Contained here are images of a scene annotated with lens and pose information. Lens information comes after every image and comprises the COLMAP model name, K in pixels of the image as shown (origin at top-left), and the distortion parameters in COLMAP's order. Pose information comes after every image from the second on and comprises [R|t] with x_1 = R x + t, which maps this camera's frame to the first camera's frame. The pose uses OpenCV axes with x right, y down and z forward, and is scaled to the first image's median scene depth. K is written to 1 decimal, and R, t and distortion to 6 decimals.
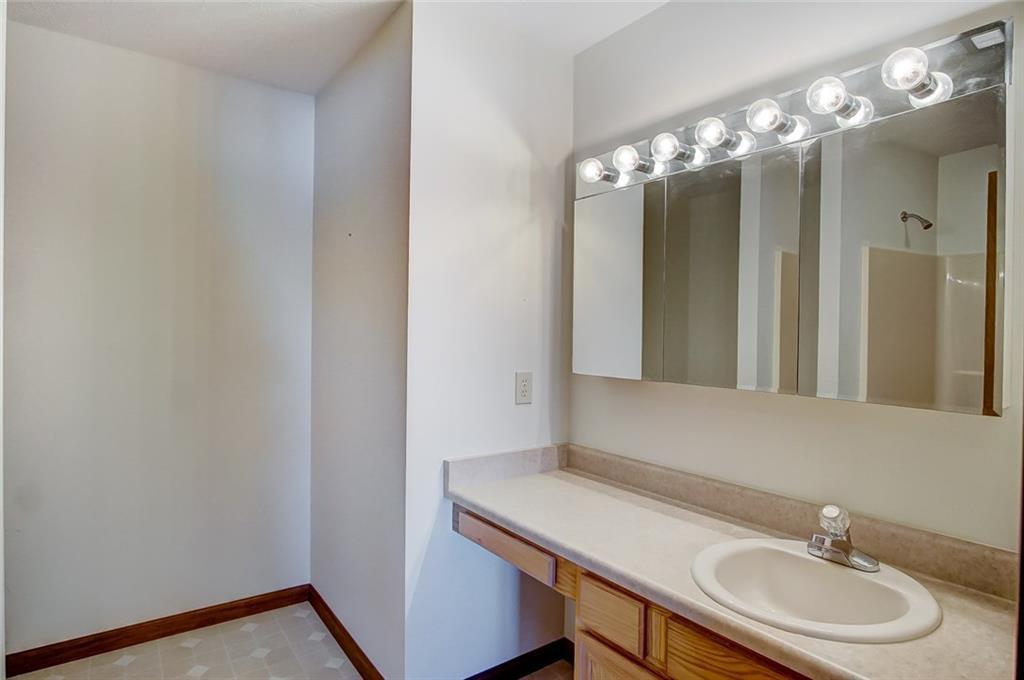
lens RADIAL K [[551.2, 0, 507.5], [0, 551.2, 326.1], [0, 0, 1]] dist [-0.039514, 0.011850]
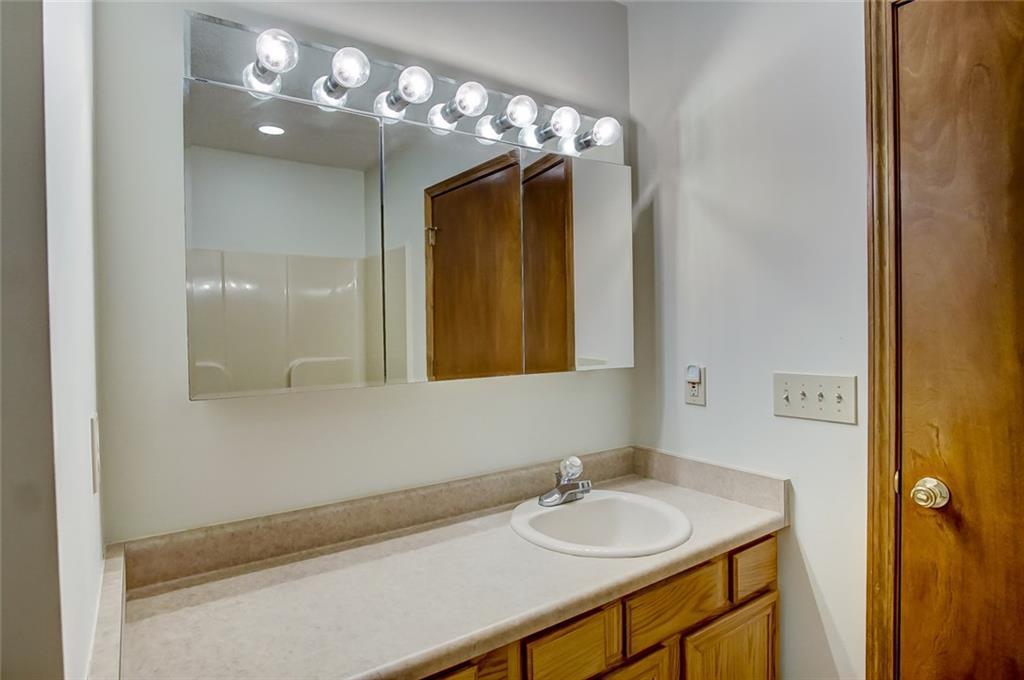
lens RADIAL K [[551.2, 0, 507.5], [0, 551.2, 326.1], [0, 0, 1]] dist [-0.039514, 0.011850]
pose [[0.015863, 0.006832, 0.999851, -0.477254], [0.014525, 0.999870, -0.007063, 0.032749], [-0.999769, 0.014635, 0.015762, 0.823562]]
